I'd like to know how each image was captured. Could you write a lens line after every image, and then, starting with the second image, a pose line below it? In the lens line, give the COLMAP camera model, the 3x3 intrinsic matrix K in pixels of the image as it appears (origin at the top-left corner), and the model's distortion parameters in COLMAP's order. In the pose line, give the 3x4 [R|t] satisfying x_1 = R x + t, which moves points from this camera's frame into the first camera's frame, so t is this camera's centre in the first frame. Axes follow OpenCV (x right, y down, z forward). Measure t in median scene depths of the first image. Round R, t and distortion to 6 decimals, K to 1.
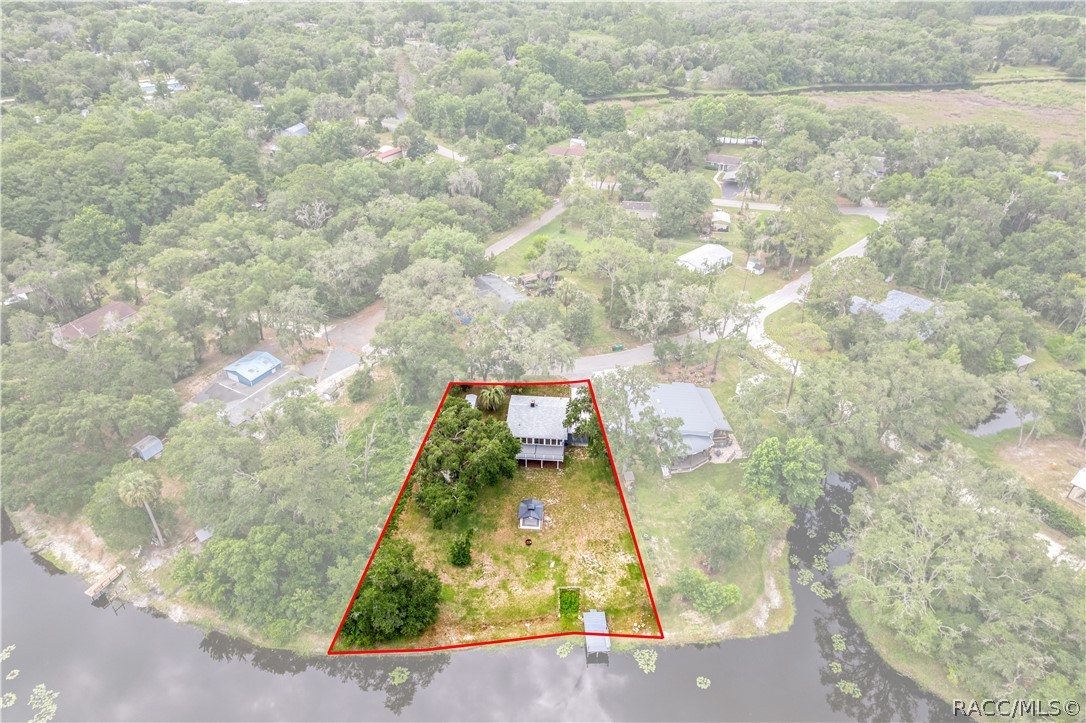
lens RADIAL K [[687.1, 0, 543.1], [0, 687.1, 363.3], [0, 0, 1]] dist [-0.043786, 0.022841]
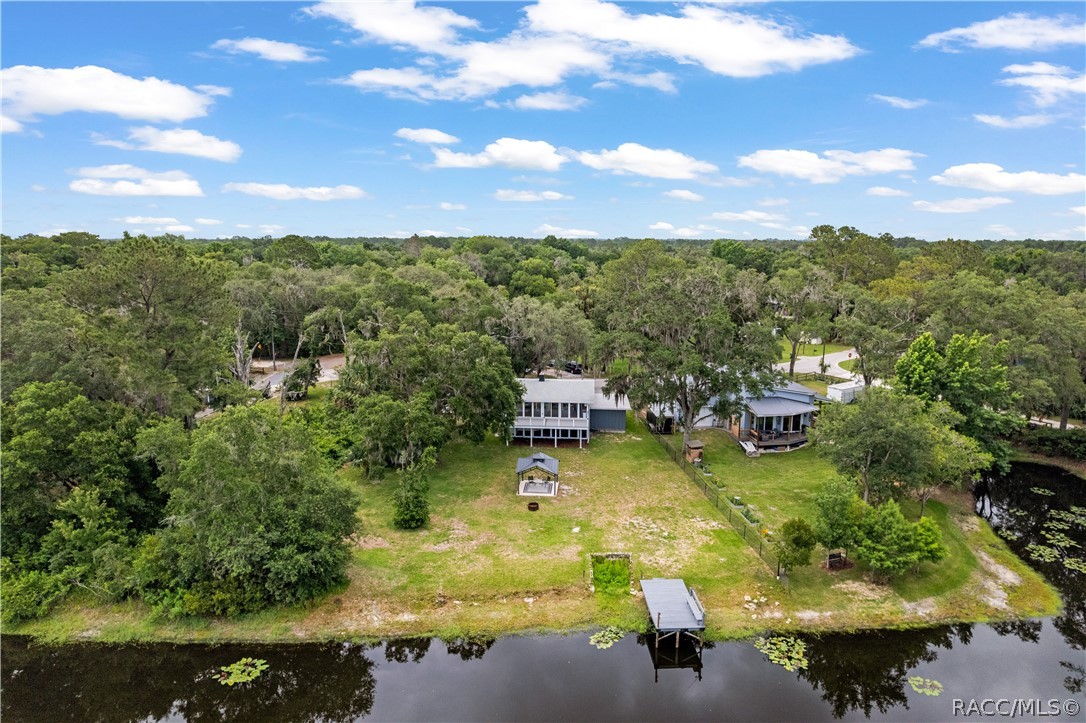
lens RADIAL K [[687.1, 0, 544.6], [0, 687.1, 372.2], [0, 0, 1]] dist [-0.043786, 0.022841]
pose [[0.999856, -0.006690, -0.015578, -0.002427], [-0.000058, 0.917479, -0.397784, 0.407791], [0.016953, 0.397727, 0.917347, 0.456500]]
